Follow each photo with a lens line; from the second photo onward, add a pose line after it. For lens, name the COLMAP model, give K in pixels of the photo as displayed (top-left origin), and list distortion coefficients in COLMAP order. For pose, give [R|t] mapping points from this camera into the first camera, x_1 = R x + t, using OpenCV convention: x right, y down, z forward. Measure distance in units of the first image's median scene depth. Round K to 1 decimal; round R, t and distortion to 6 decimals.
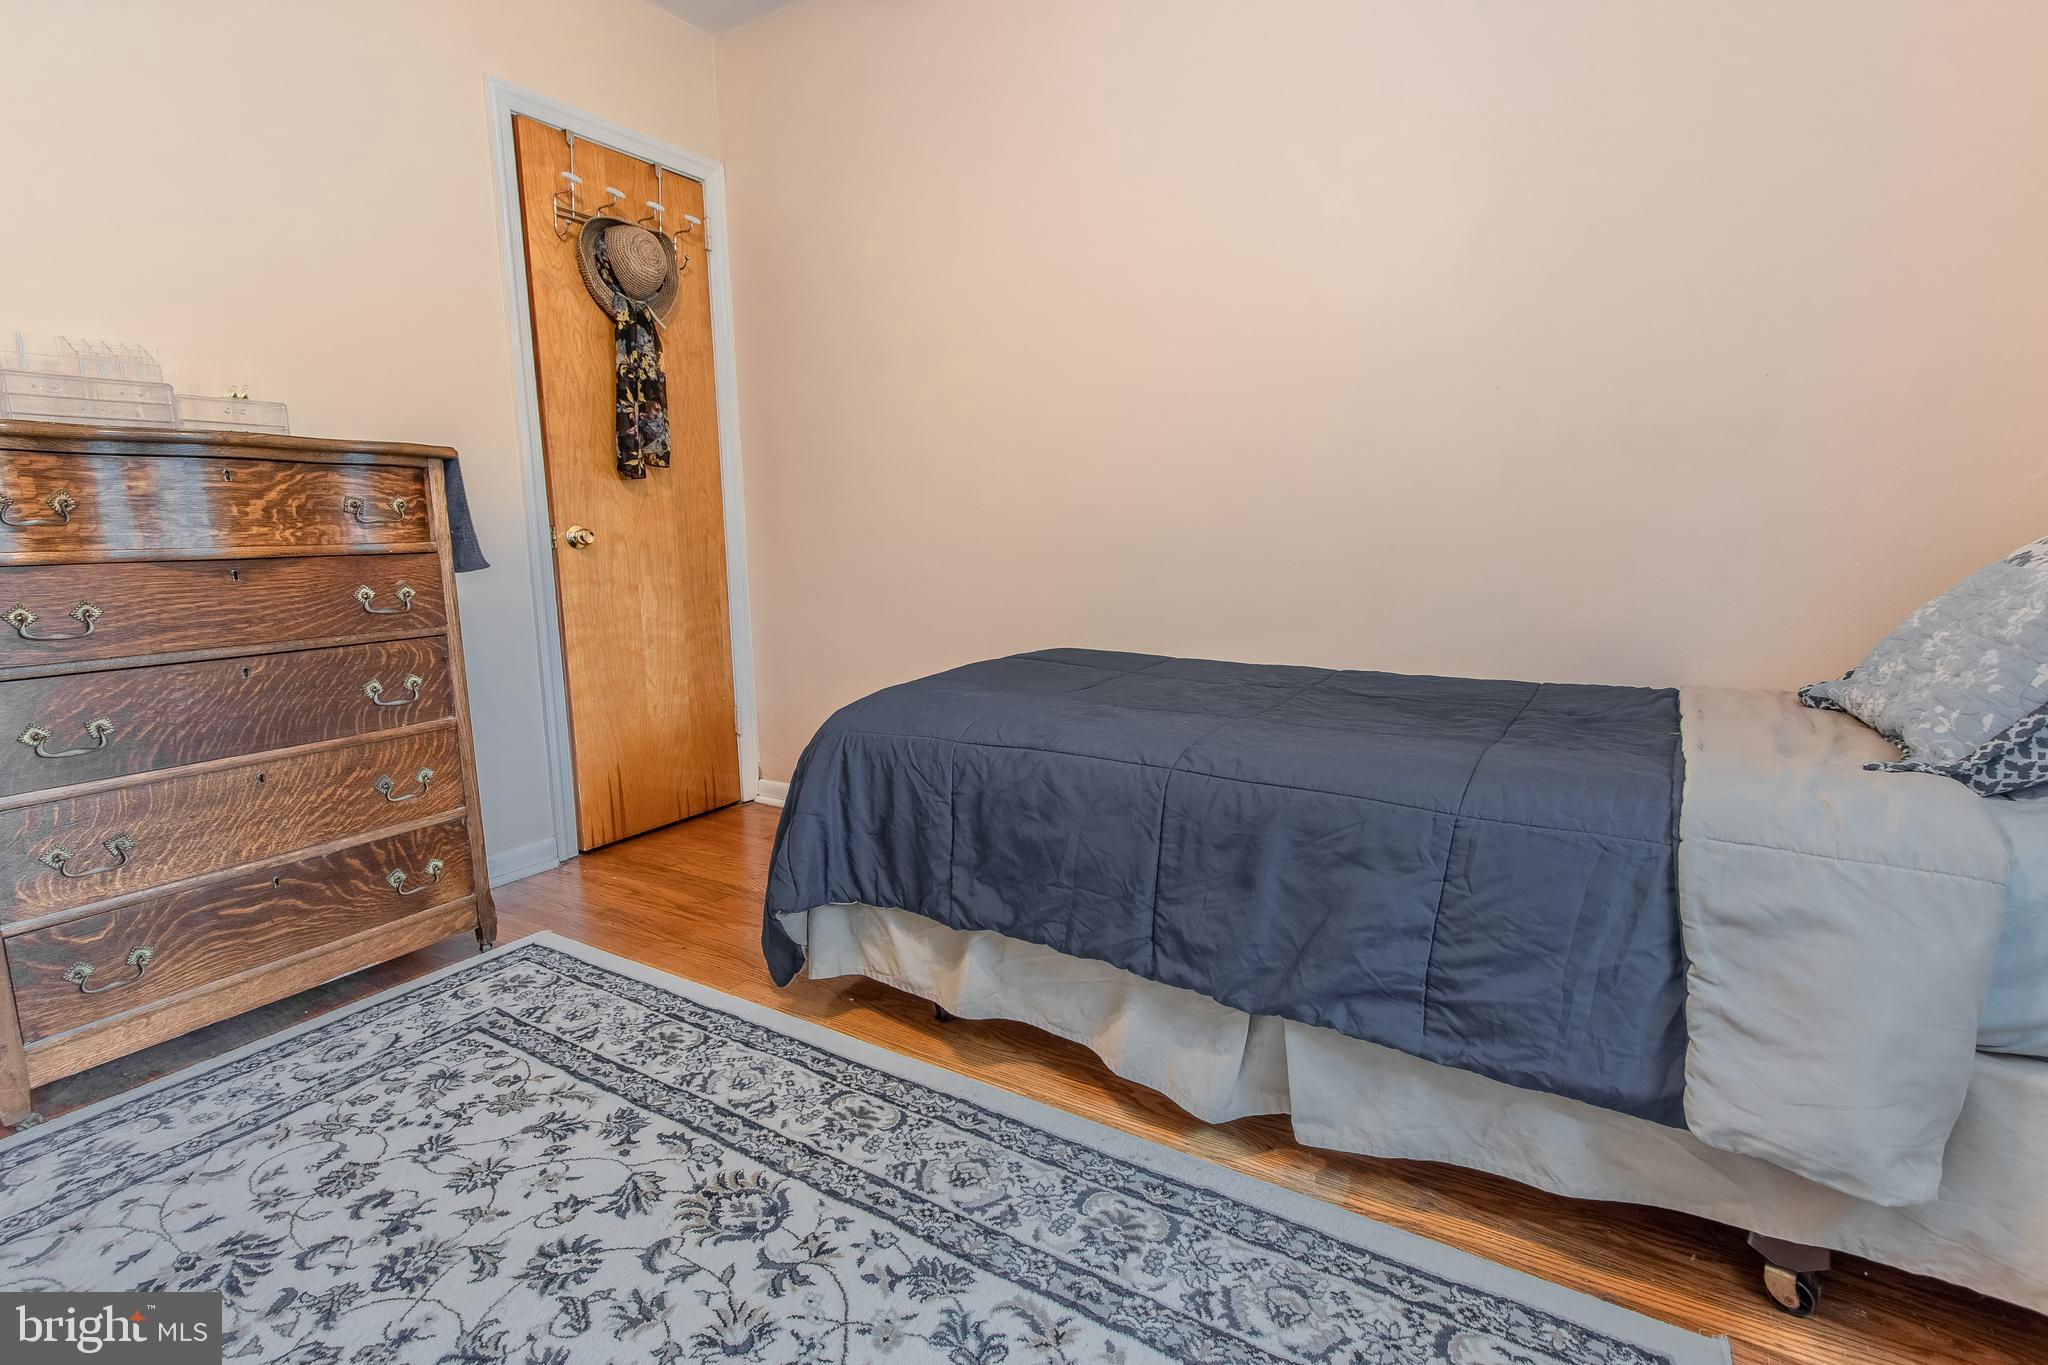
lens RADIAL K [[962.1, 0, 1024.0], [0, 962.1, 682.5], [0, 0, 1]] dist [0.015859, -0.010174]
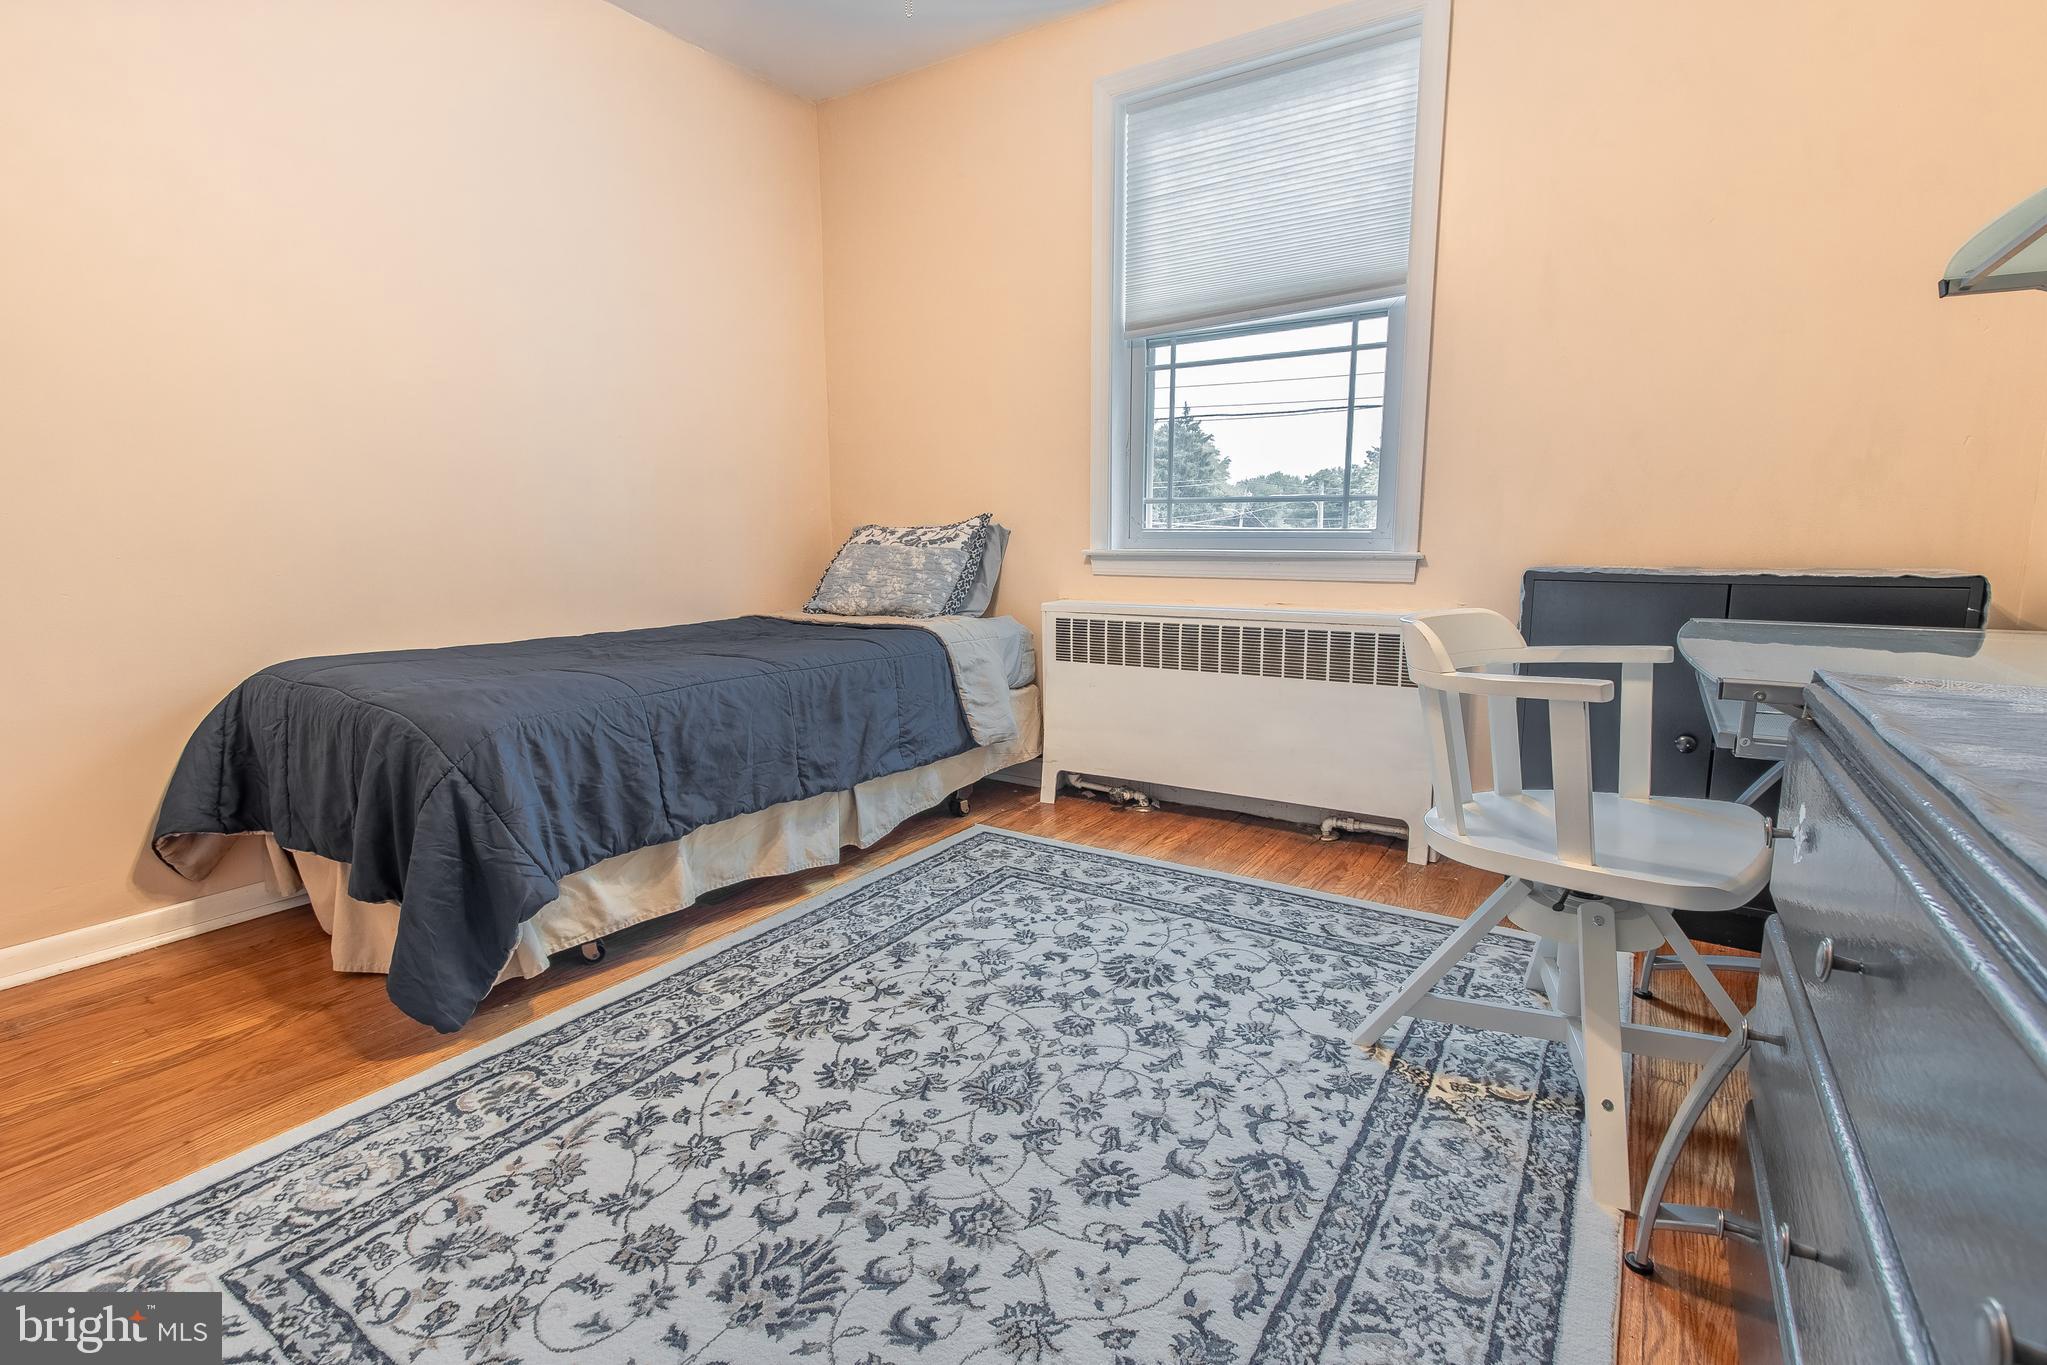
lens RADIAL K [[961.6, 0, 1023.5], [0, 961.6, 682.5], [0, 0, 1]] dist [0.015859, -0.010174]
pose [[0.015816, -0.146758, 0.989046, -1.530606], [0.156683, 0.977313, 0.142511, -0.063901], [-0.987522, 0.152713, 0.038451, 0.565247]]
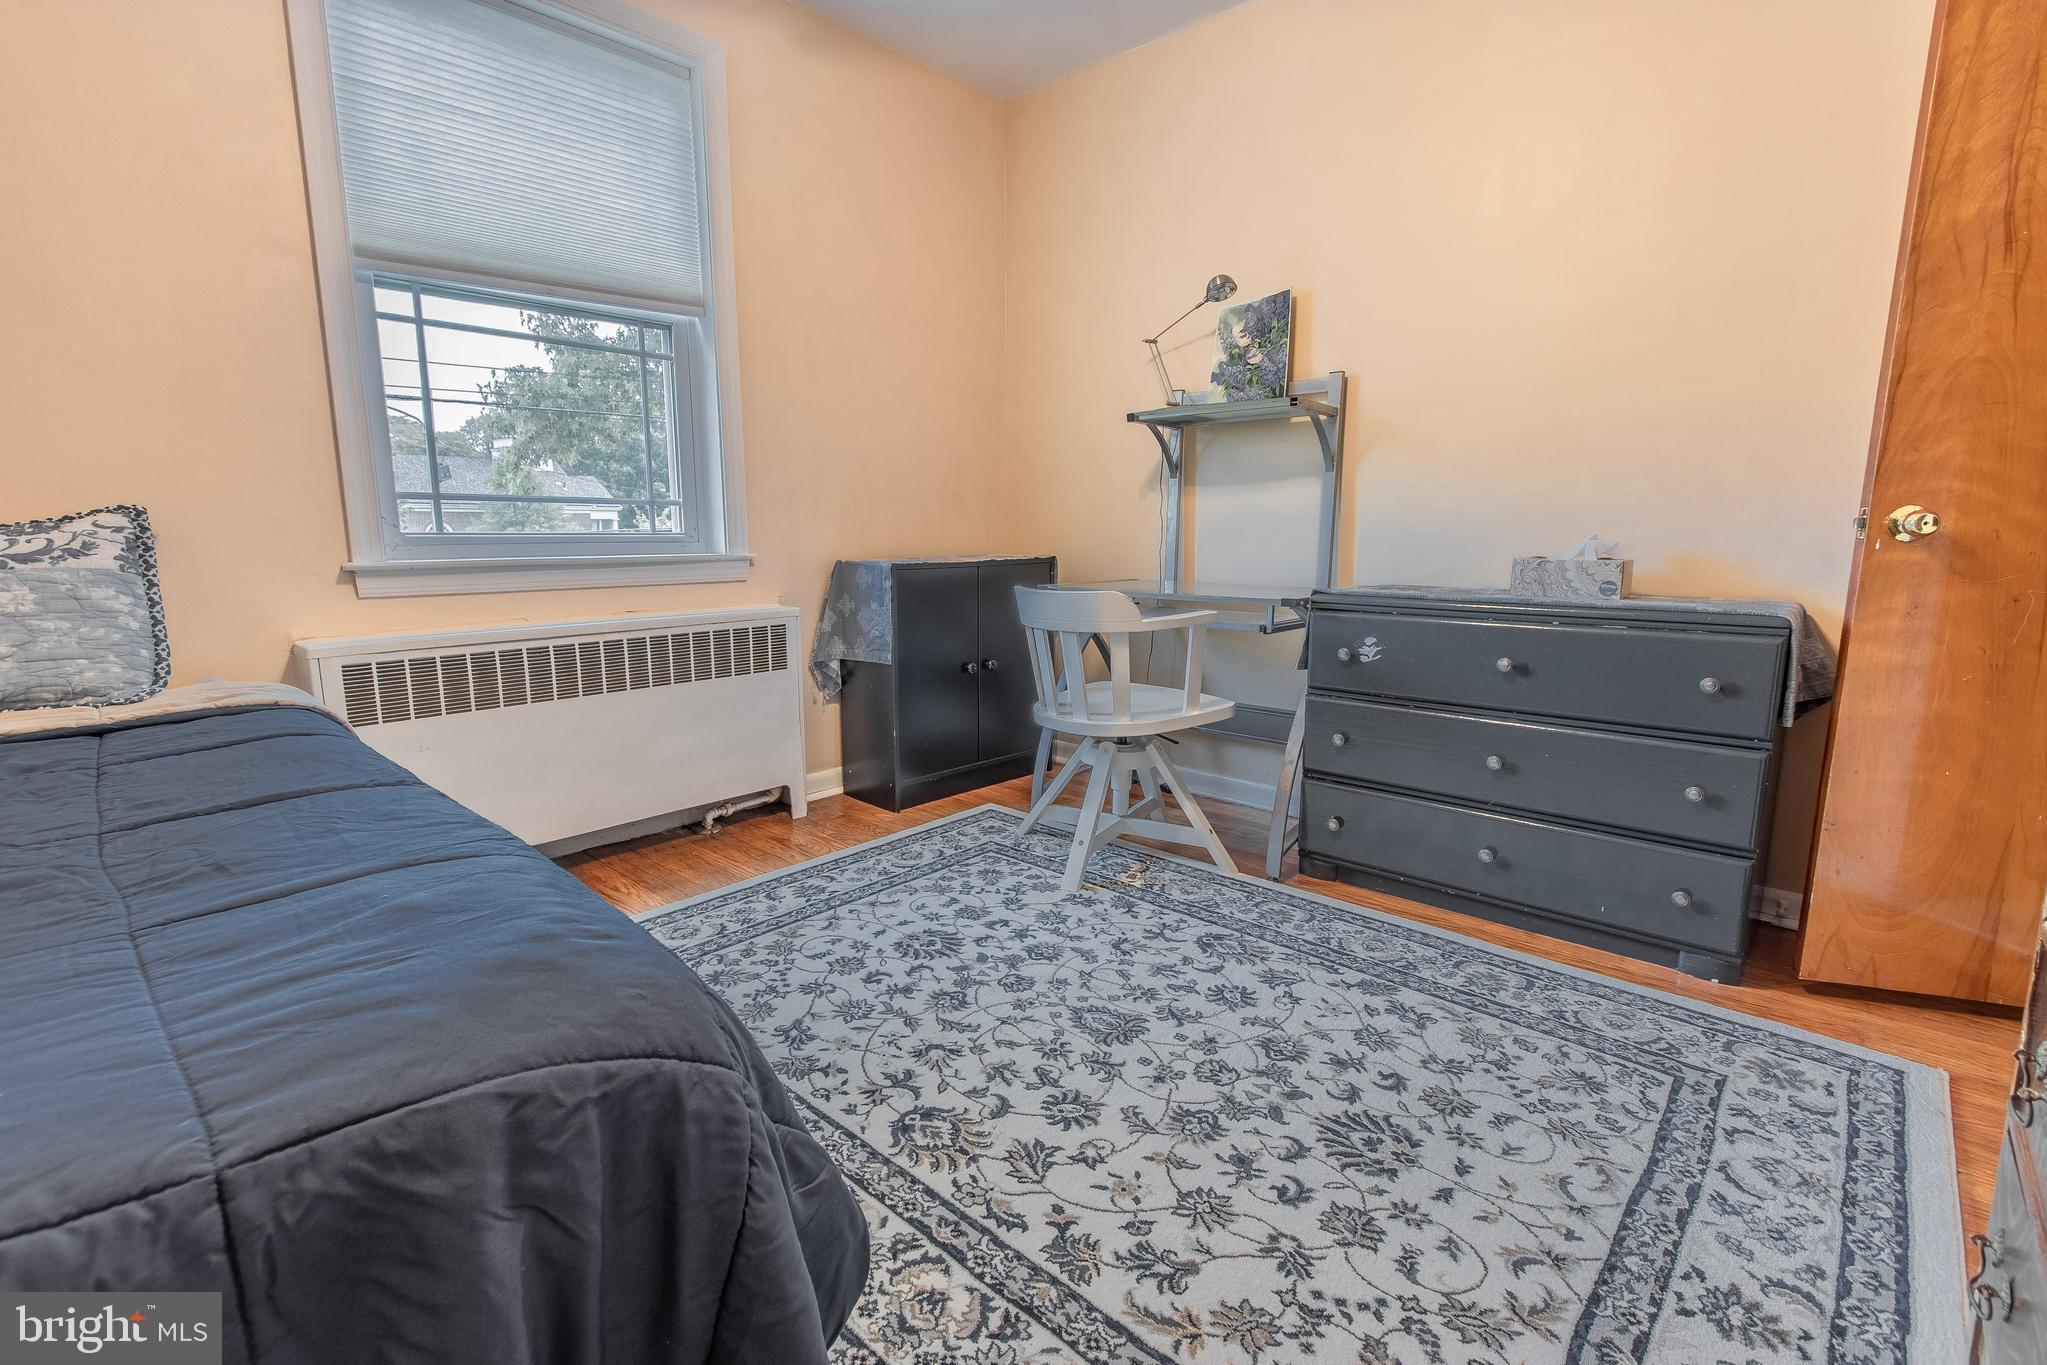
lens RADIAL K [[915.3, 0, 1023.5], [0, 915.3, 682.5], [0, 0, 1]] dist [0.007719, -0.007458]
pose [[-0.982452, -0.016847, 0.185755, -0.563721], [0.041838, 0.950629, 0.307495, -0.256163], [-0.181765, 0.309871, -0.933243, 1.748450]]
